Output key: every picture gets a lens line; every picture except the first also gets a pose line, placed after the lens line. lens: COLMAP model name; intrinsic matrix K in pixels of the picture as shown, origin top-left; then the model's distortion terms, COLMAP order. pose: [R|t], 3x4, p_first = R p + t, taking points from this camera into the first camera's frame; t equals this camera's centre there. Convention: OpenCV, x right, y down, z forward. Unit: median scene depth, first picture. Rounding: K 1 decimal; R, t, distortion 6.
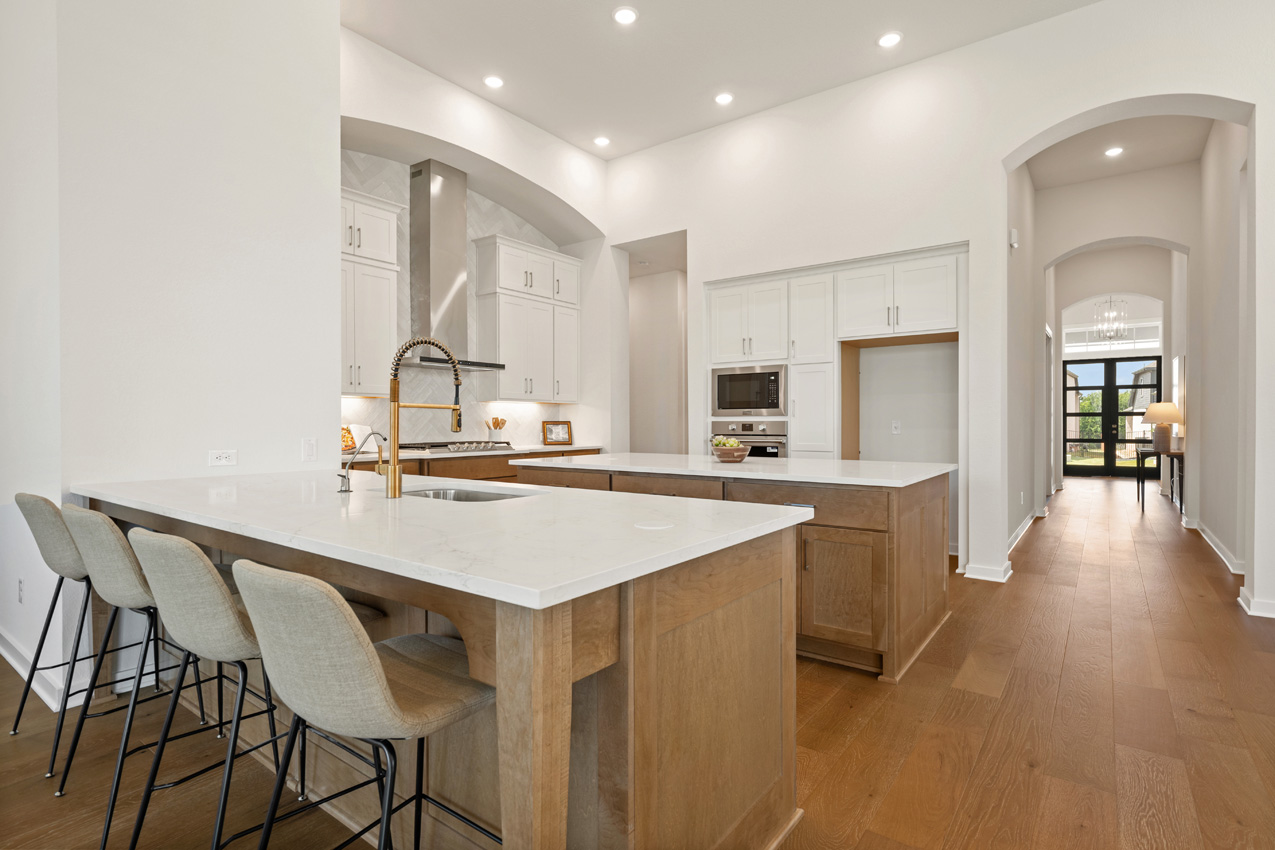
lens RADIAL K [[623.3, 0, 638.6], [0, 623.3, 427.3], [0, 0, 1]] dist [-0.004288, -0.000514]
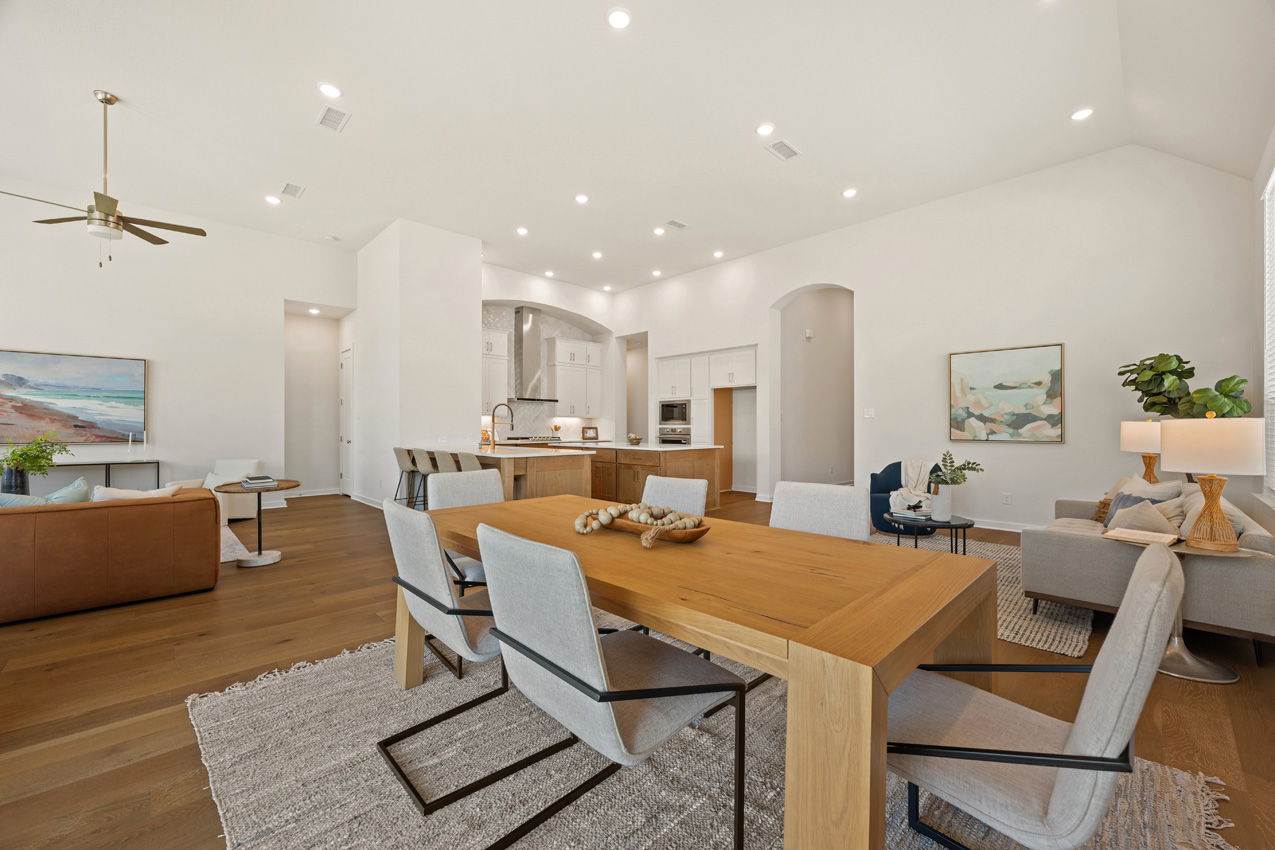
lens RADIAL K [[509.9, 0, 639.8], [0, 509.9, 425.2], [0, 0, 1]] dist [0.001650, 0.000066]
pose [[0.986487, 0.001779, -0.163832, 0.317849], [-0.003900, 0.999913, -0.012625, 0.003826], [0.163795, 0.013093, 0.986407, -0.603222]]
